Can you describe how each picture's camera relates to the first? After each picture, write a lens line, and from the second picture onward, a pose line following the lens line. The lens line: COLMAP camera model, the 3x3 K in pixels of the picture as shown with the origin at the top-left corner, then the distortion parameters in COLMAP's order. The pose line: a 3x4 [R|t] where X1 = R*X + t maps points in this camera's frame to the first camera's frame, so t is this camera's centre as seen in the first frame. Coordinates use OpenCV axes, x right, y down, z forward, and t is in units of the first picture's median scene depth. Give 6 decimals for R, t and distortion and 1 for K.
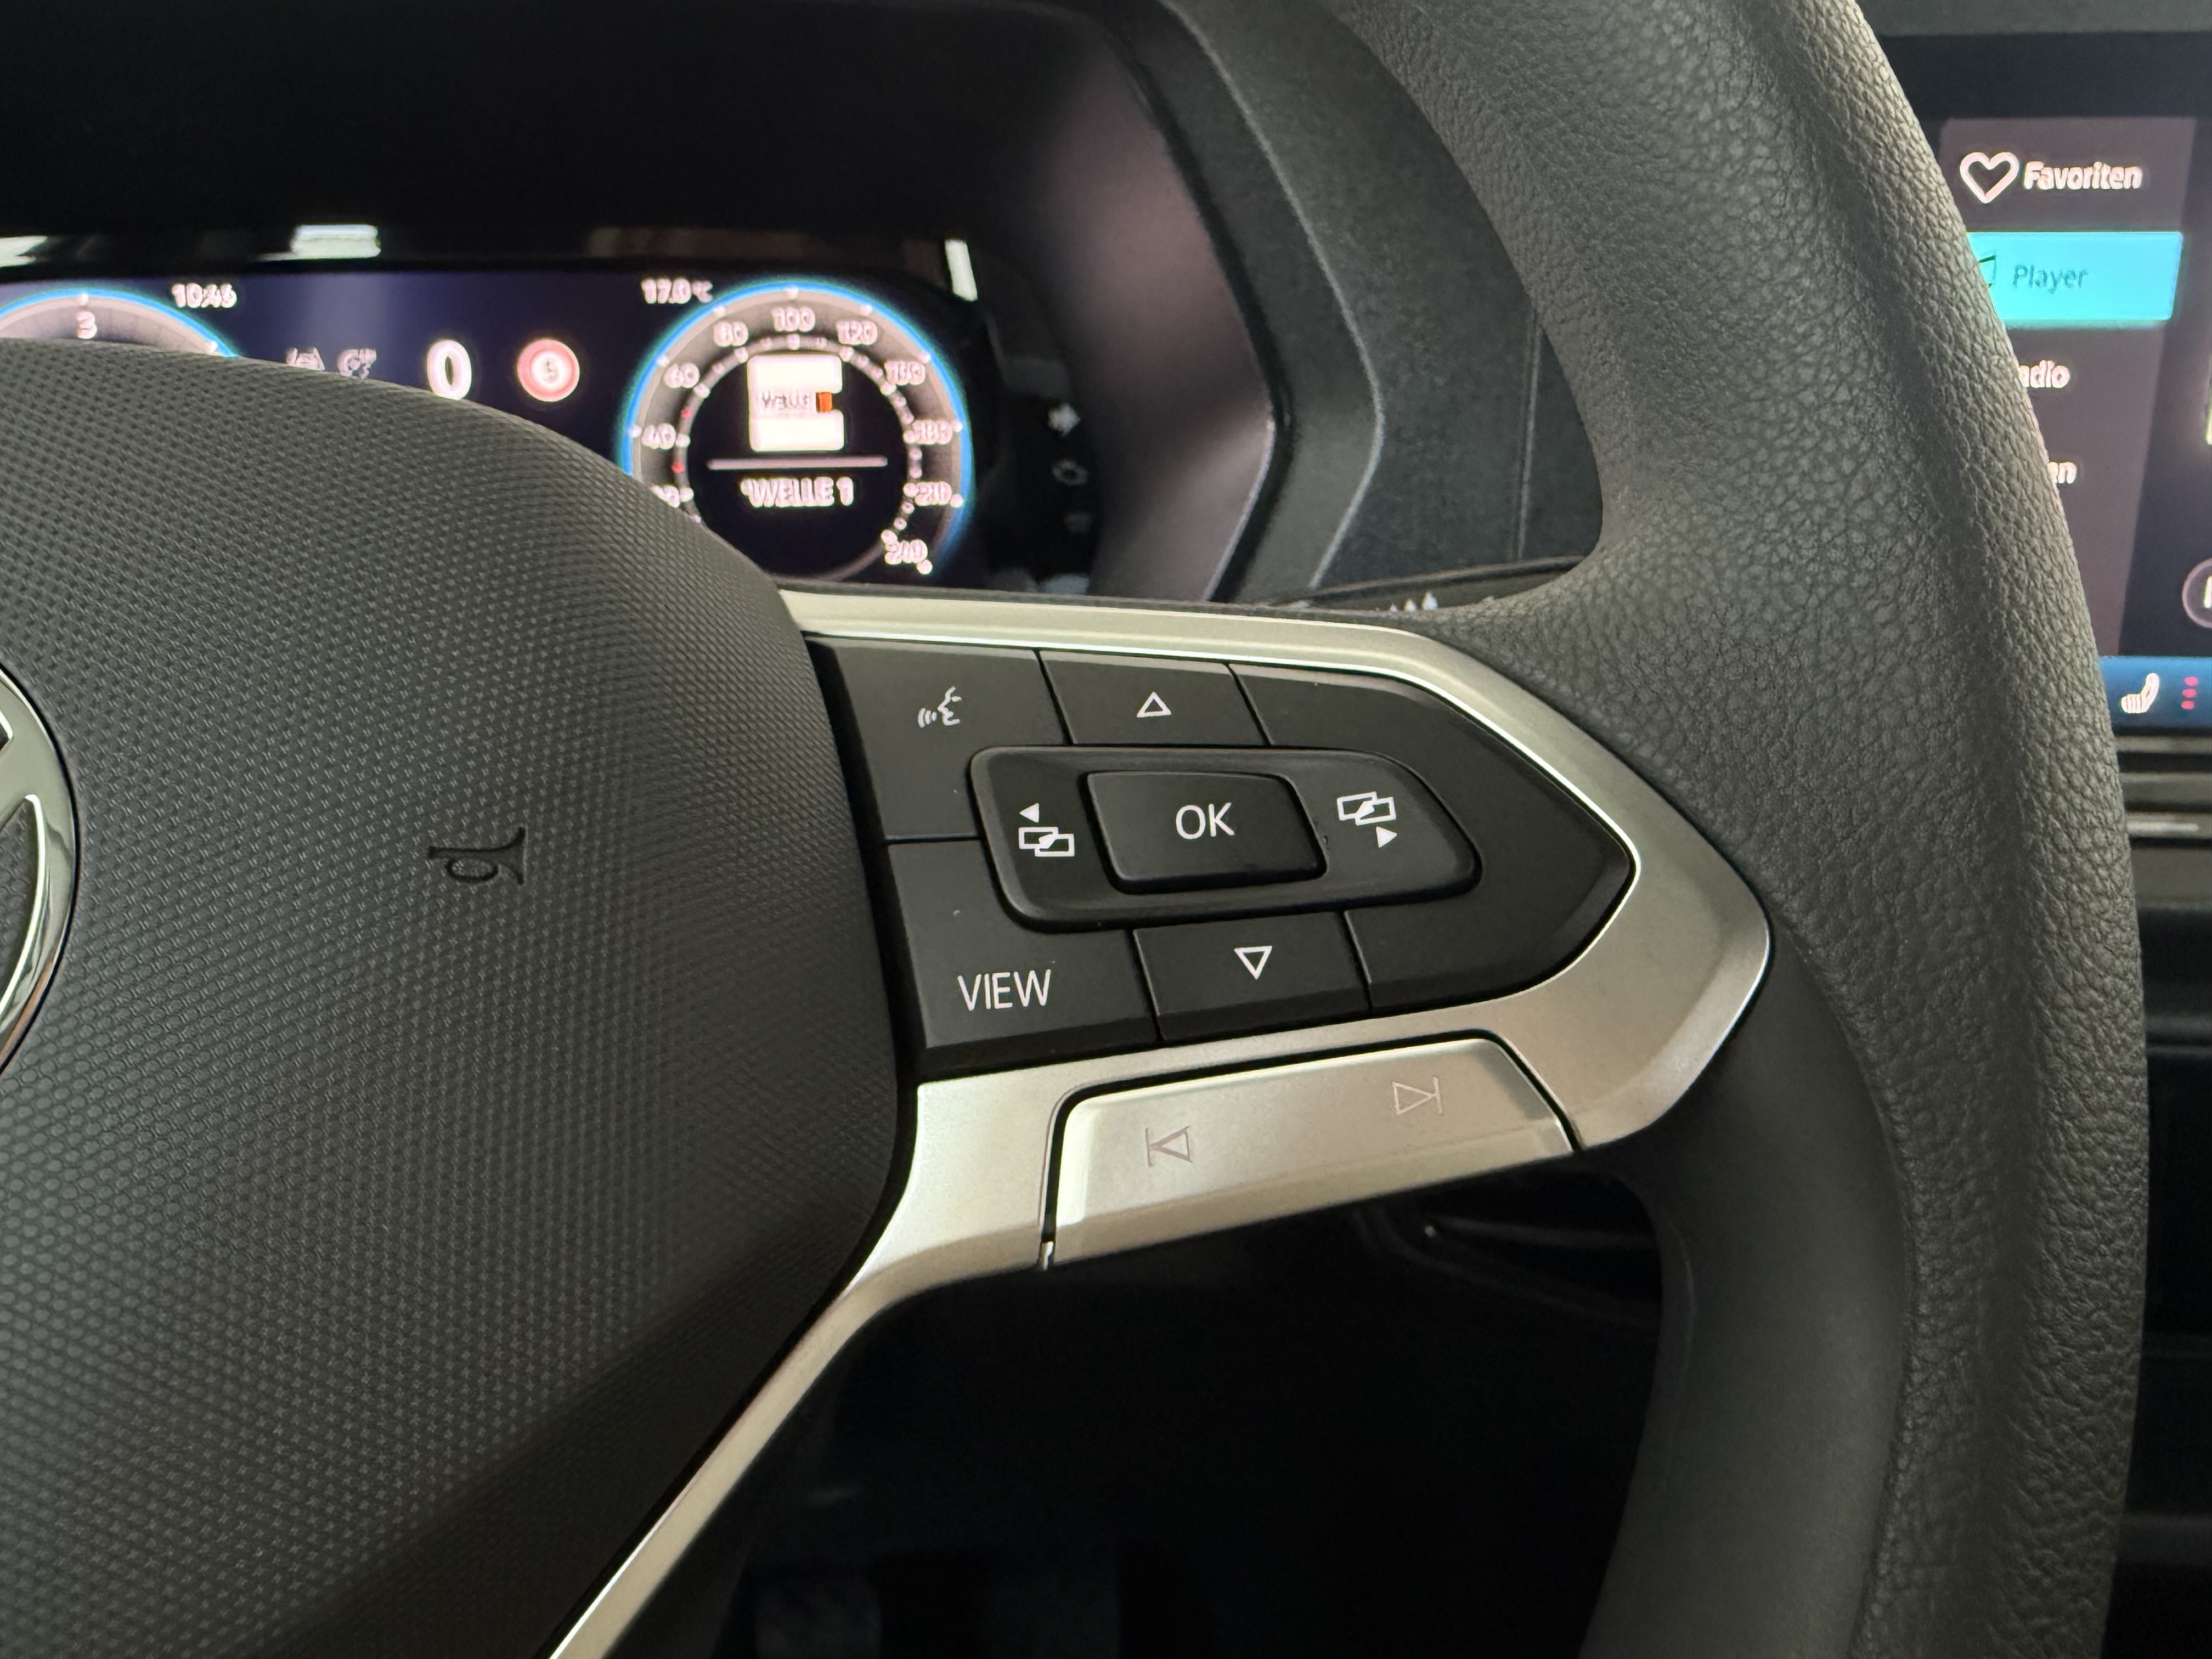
lens RADIAL K [[1552.5, 0, 965.4], [0, 1552.5, 824.9], [0, 0, 1]] dist [0.047459, -0.045923]
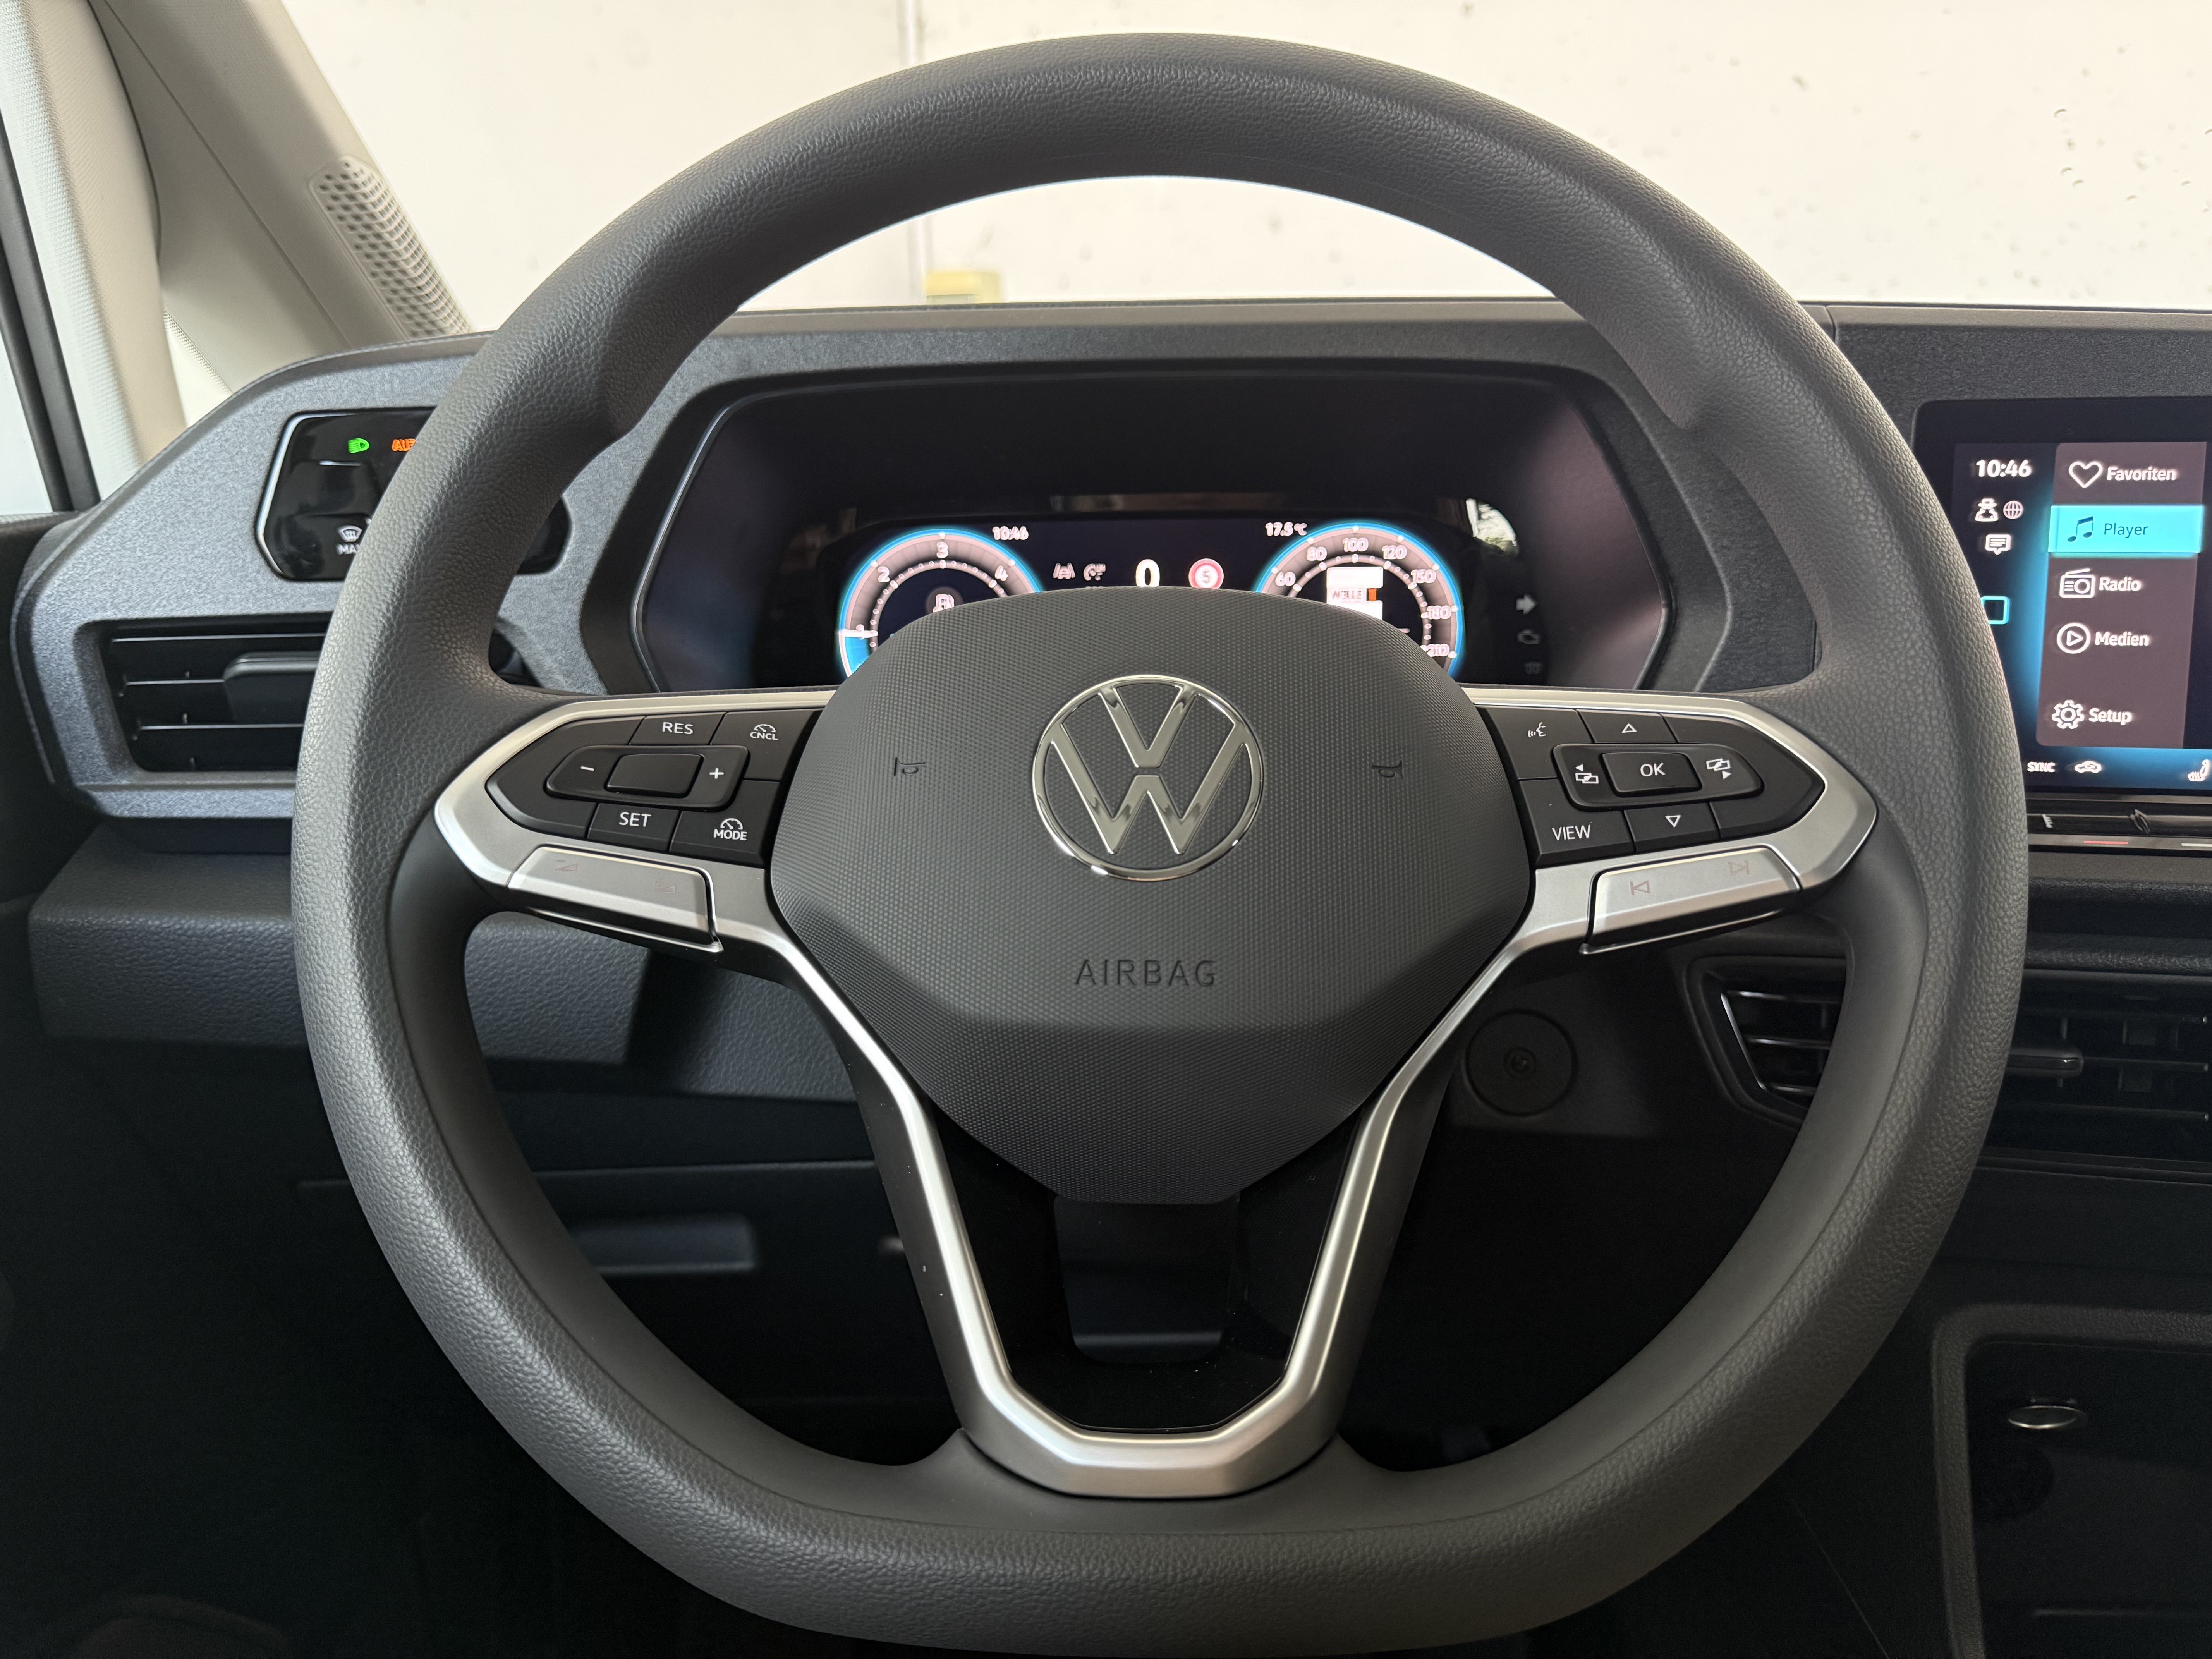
lens RADIAL K [[1552.5, 0, 1127.9], [0, 1552.5, 826.0], [0, 0, 1]] dist [0.047459, -0.045923]
pose [[0.992281, 0.016966, -0.122846, -0.383979], [-0.029374, 0.994563, -0.099905, 0.369993], [0.120483, 0.102742, 0.987384, -1.627193]]
